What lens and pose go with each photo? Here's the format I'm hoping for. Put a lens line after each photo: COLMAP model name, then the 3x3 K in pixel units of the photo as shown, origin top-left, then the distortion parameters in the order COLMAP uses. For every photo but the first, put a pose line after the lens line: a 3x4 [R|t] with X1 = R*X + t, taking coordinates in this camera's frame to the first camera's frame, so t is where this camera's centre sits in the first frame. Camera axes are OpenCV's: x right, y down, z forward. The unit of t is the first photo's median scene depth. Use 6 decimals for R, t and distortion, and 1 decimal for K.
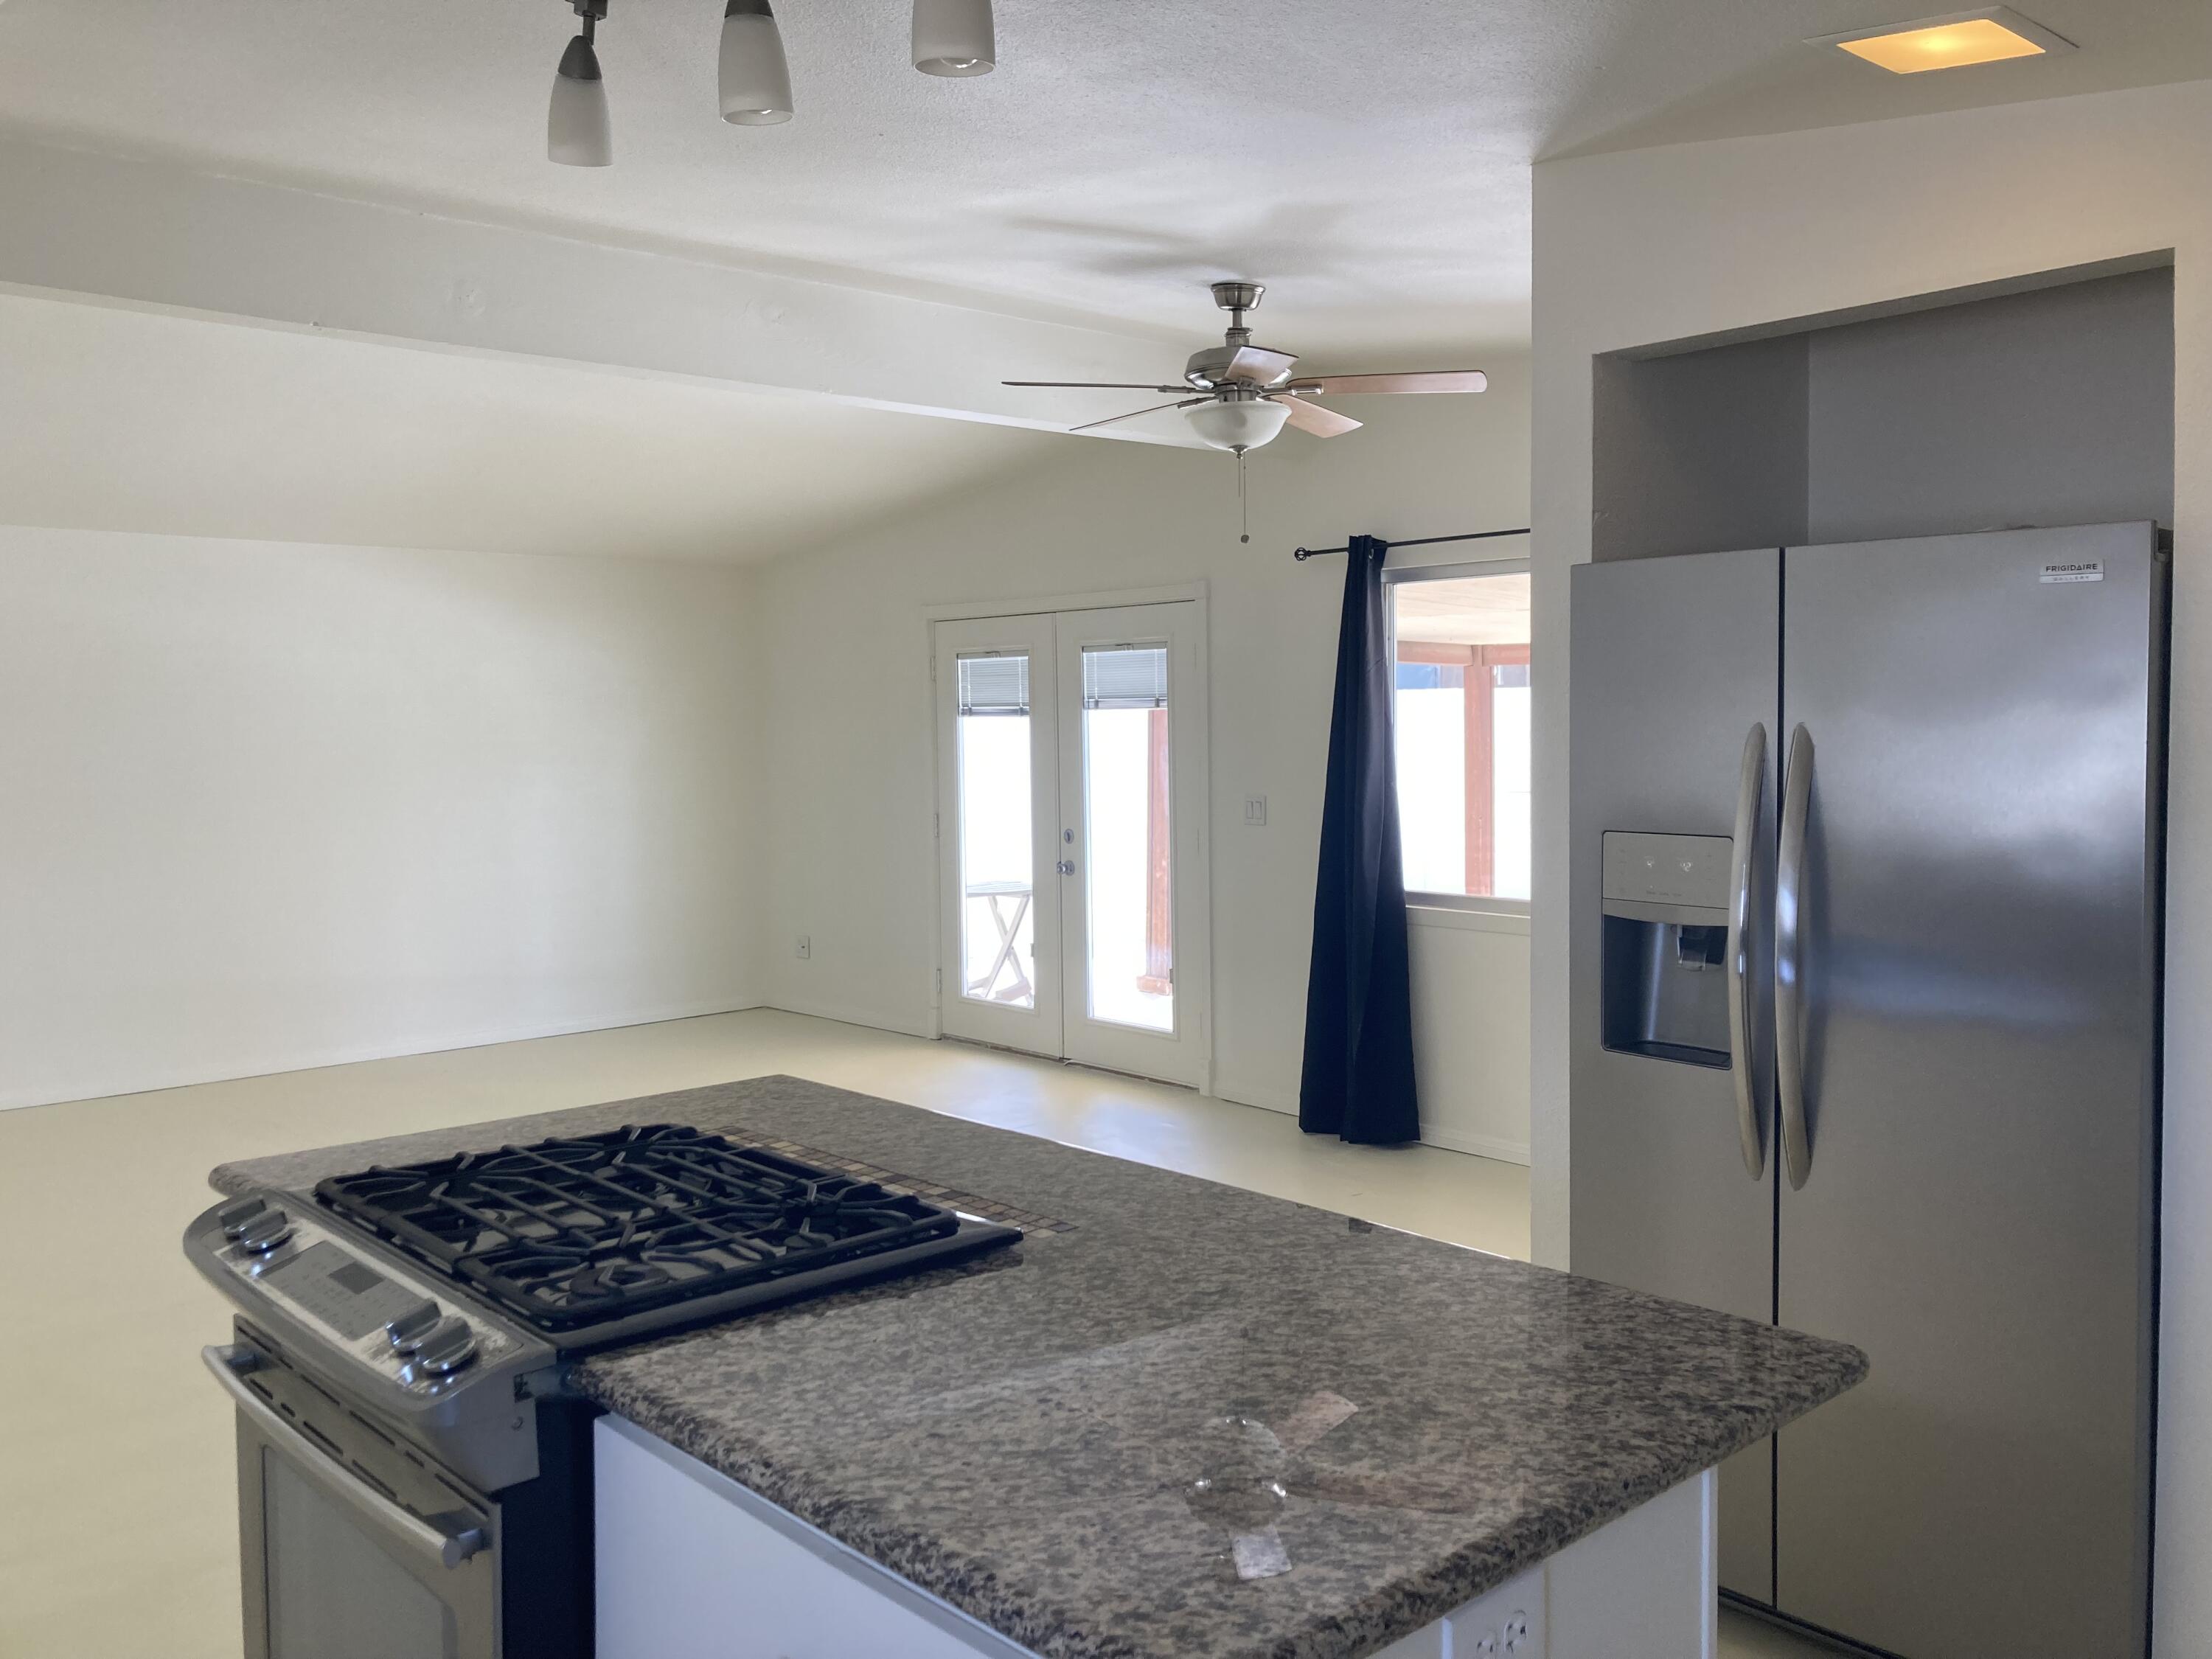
lens RADIAL K [[1804.0, 0, 1093.1], [0, 1804.0, 853.1], [0, 0, 1]] dist [0.029292, -0.030217]
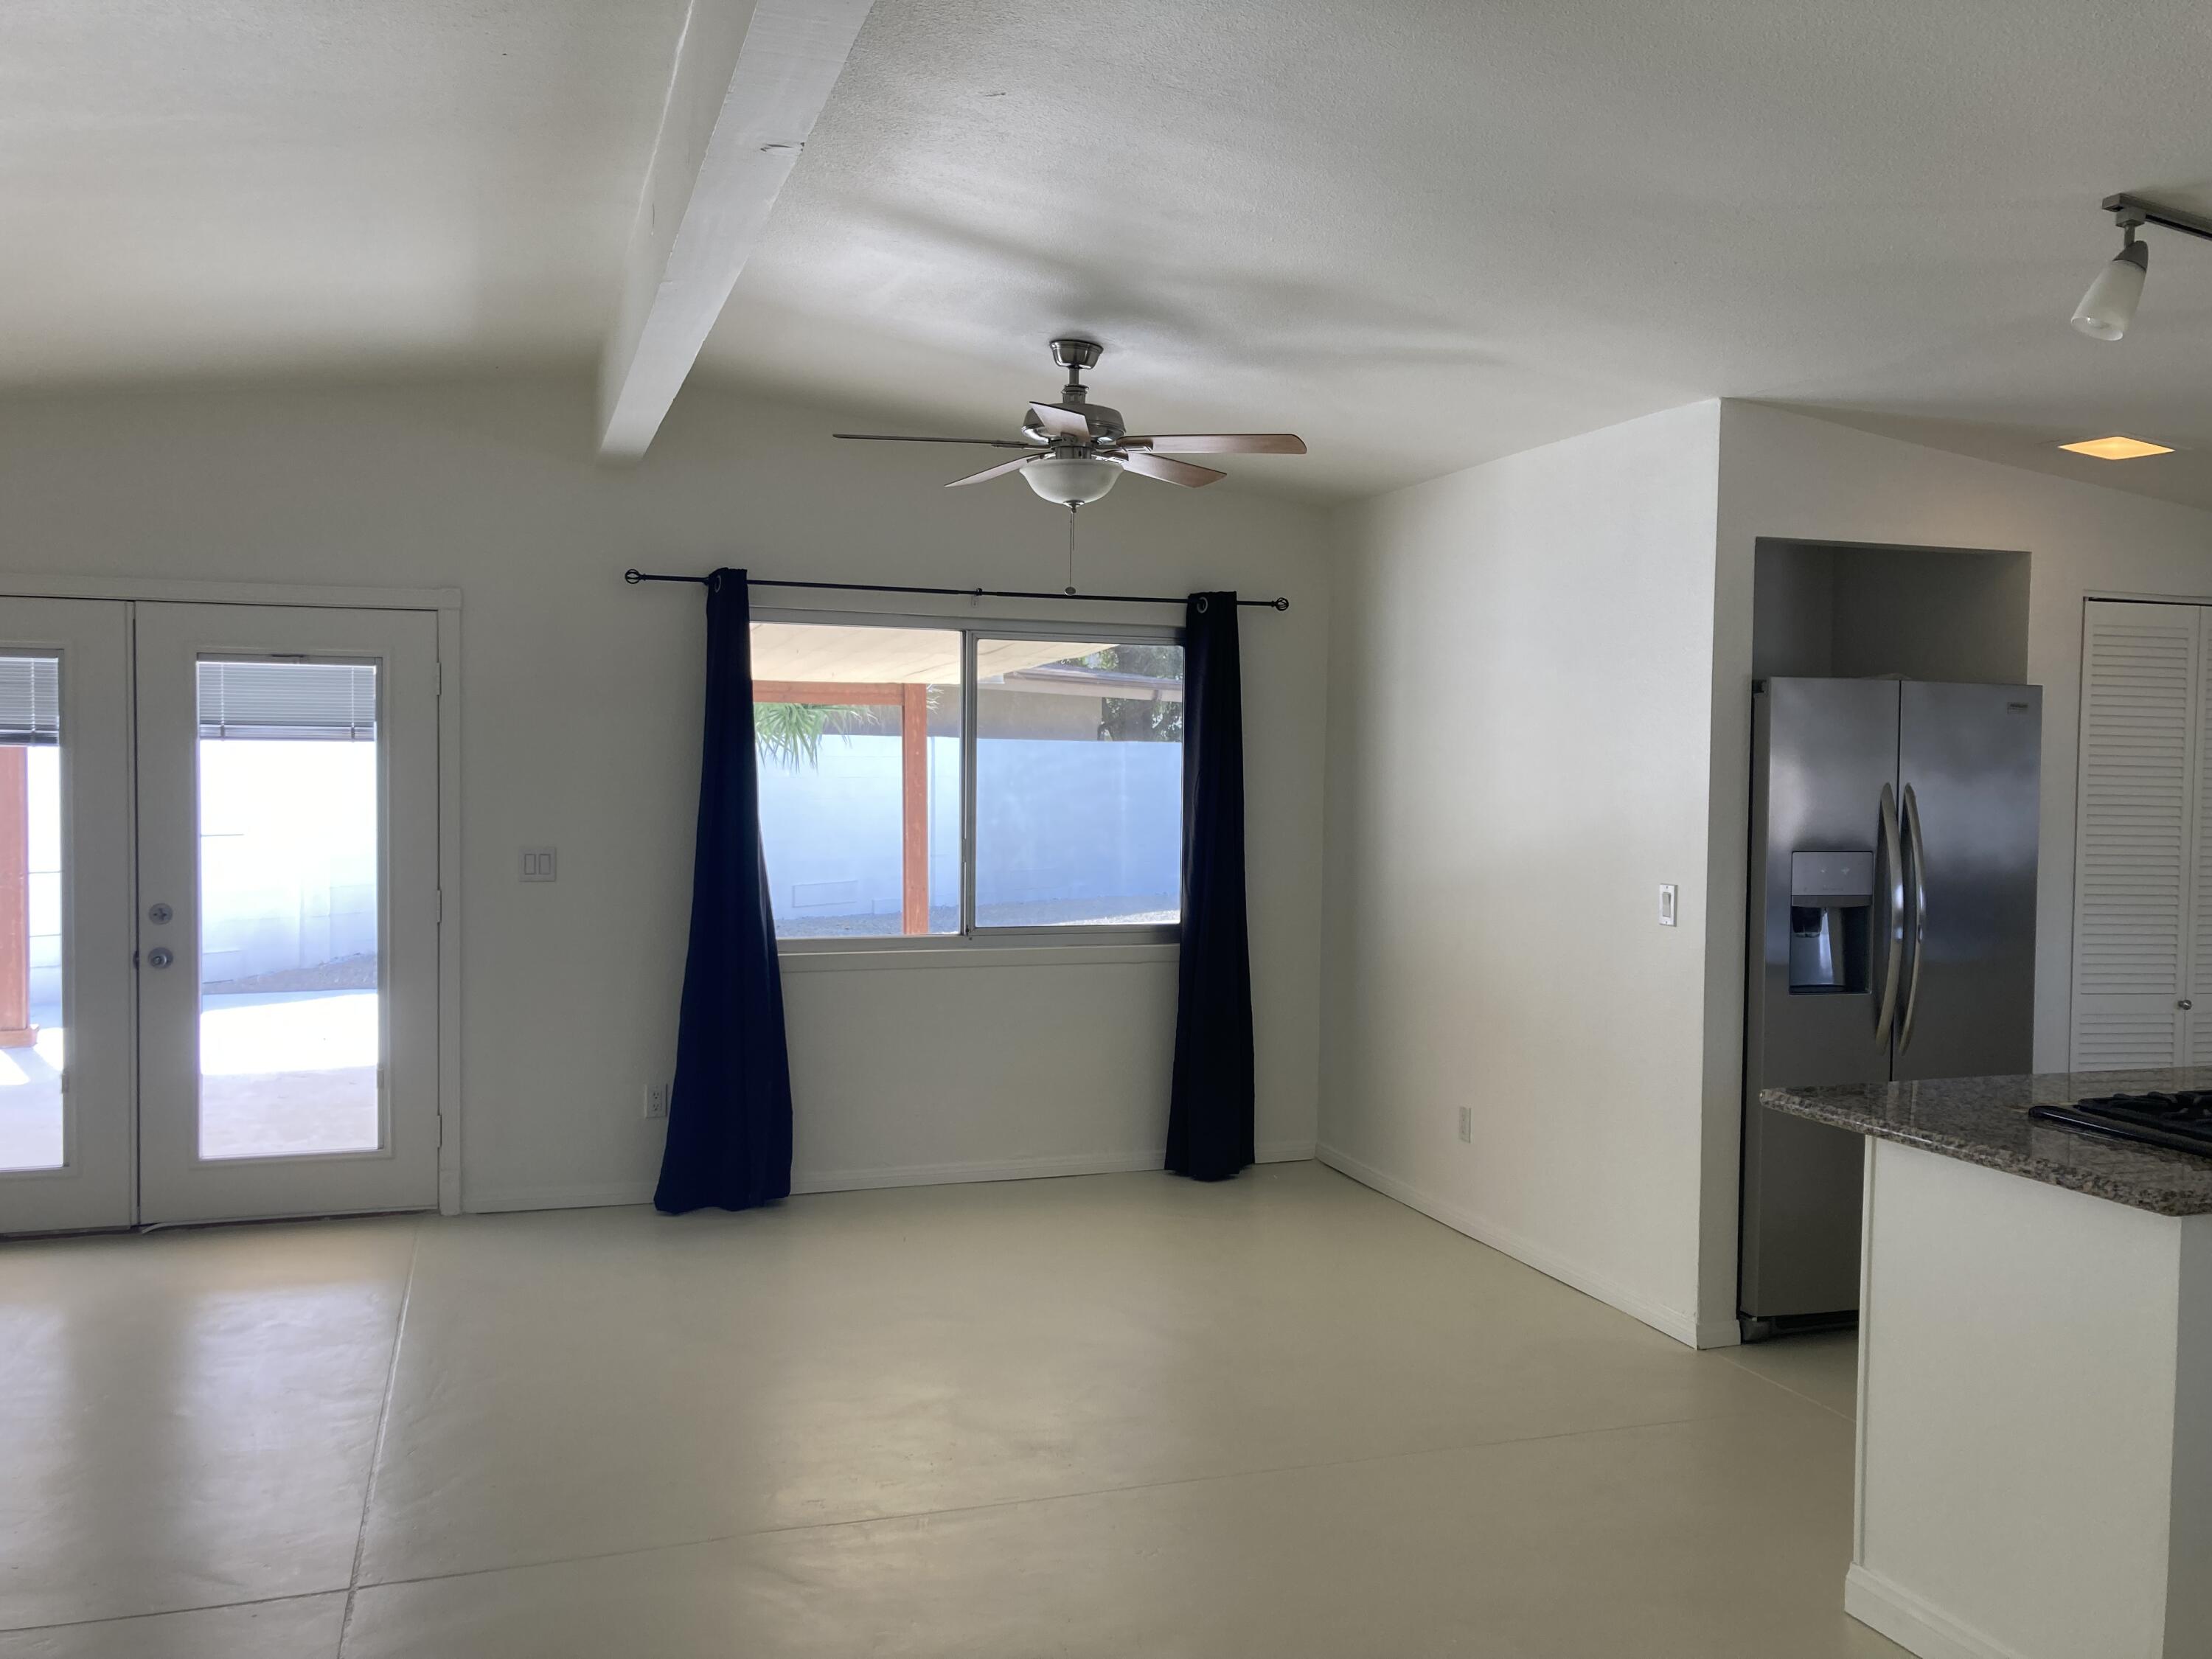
lens RADIAL K [[1804.0, 0, 1105.7], [0, 1804.0, 830.4], [0, 0, 1]] dist [0.029292, -0.030217]
pose [[0.391819, -0.026575, 0.919659, -1.699605], [0.049483, 0.998745, 0.007778, -0.092983], [-0.918711, 0.042460, 0.392642, 1.176497]]
